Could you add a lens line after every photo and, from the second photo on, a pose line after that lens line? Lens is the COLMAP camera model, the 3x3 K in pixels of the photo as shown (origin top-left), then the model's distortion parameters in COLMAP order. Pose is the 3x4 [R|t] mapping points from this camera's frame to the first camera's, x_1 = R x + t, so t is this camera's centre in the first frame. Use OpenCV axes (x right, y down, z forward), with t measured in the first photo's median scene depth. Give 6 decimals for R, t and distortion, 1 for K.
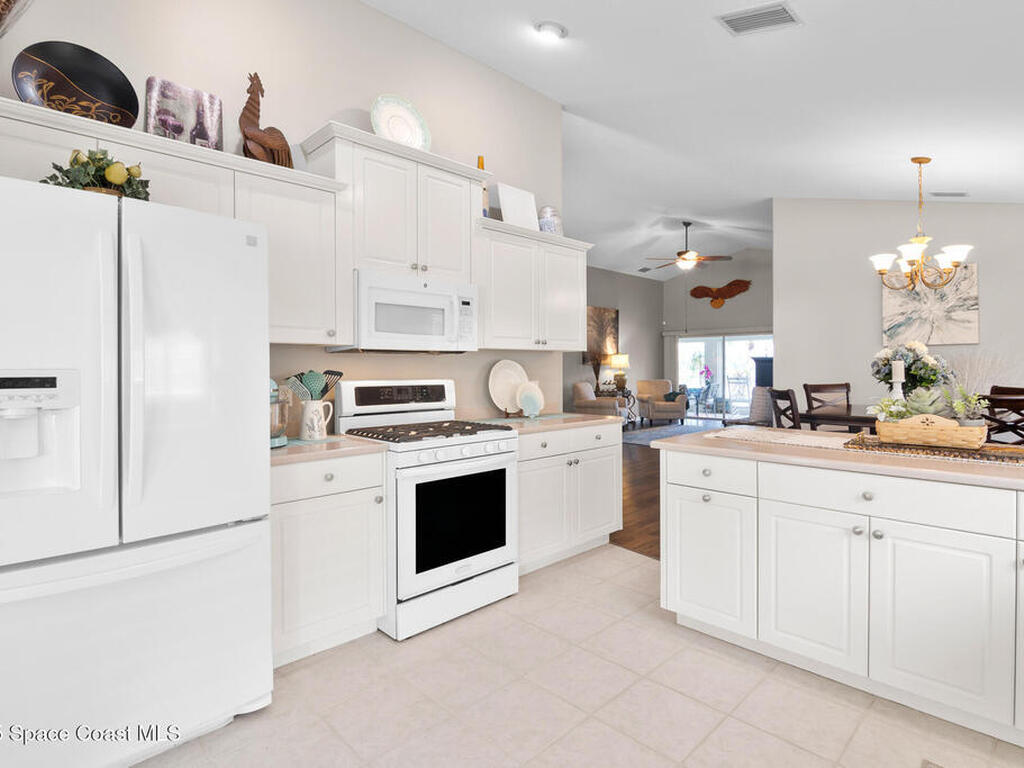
lens RADIAL K [[537.2, 0, 510.5], [0, 537.2, 371.1], [0, 0, 1]] dist [-0.001293, -0.001128]
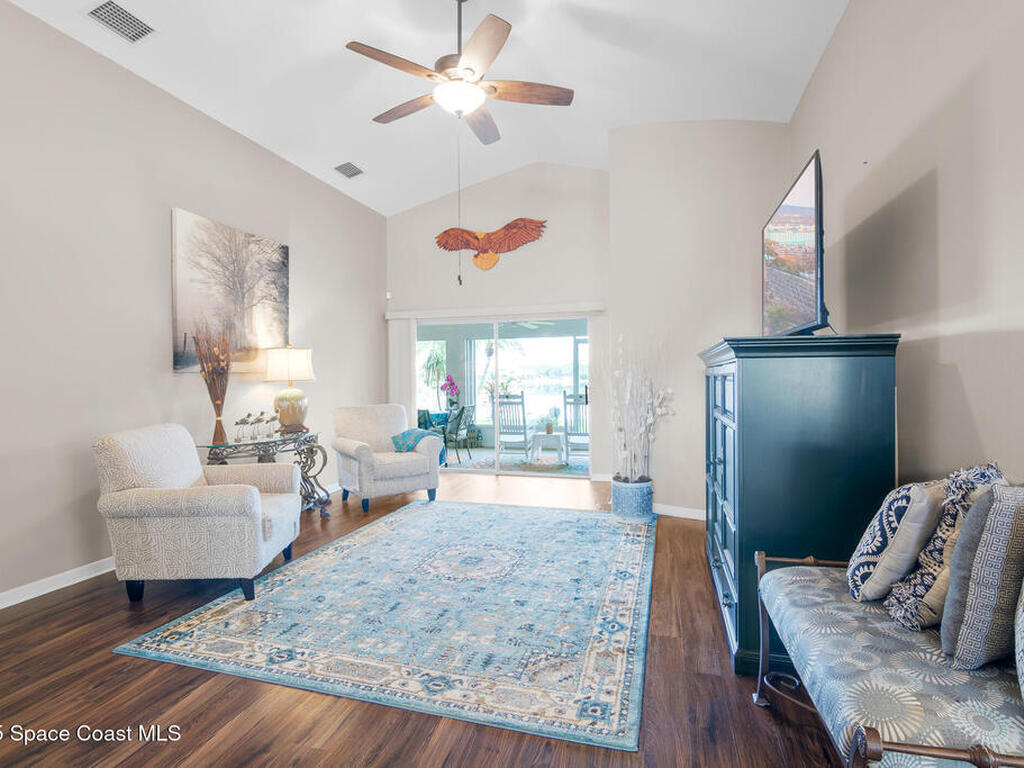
lens RADIAL K [[537.2, 0, 510.5], [0, 537.2, 371.1], [0, 0, 1]] dist [-0.001293, -0.001128]
pose [[0.866819, -0.000432, 0.498623, 0.144140], [0.011682, 0.999743, -0.019443, -0.003517], [-0.498486, 0.022679, 0.866601, 0.552774]]
